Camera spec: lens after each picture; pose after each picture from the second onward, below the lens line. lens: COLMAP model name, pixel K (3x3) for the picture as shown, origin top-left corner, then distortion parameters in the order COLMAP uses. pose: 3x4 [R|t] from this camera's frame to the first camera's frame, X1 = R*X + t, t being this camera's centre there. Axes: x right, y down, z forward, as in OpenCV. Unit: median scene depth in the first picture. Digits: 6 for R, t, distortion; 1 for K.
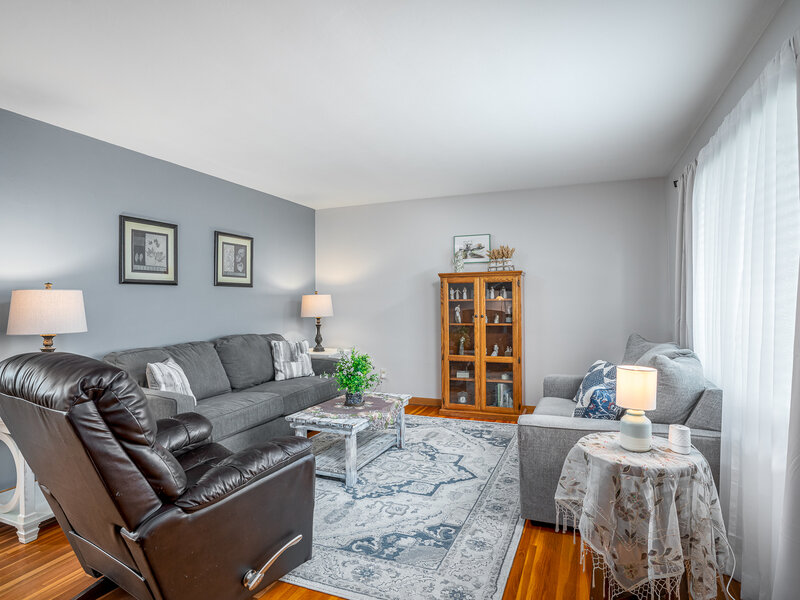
lens RADIAL K [[448.1, 0, 400.0], [0, 448.1, 300.0], [0, 0, 1]] dist [-0.046055, -0.000379]
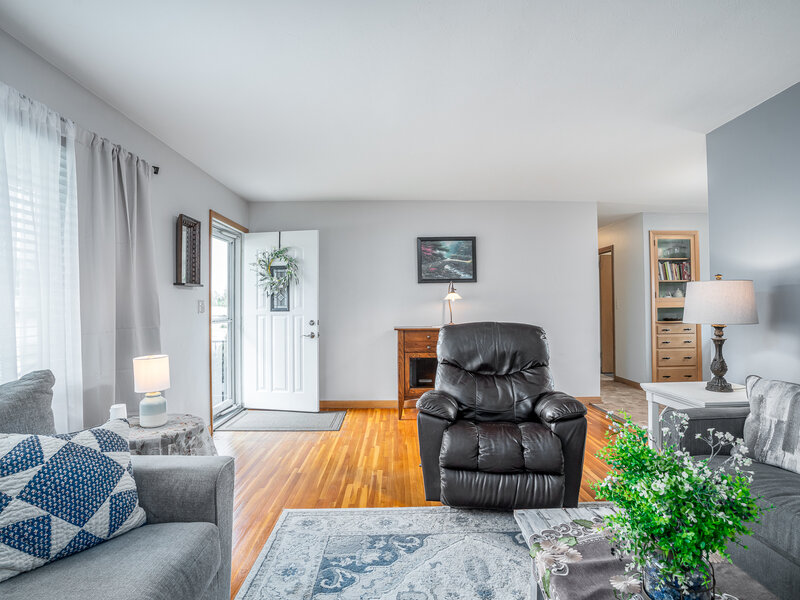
lens RADIAL K [[436.7, 0, 400.0], [0, 436.7, 300.0], [0, 0, 1]] dist [-0.003509, -0.000645]
pose [[-0.920732, 0.005238, -0.390161, 0.144953], [0.021654, 0.999055, -0.037687, 0.022679], [0.389595, -0.043148, -0.919975, 0.881906]]
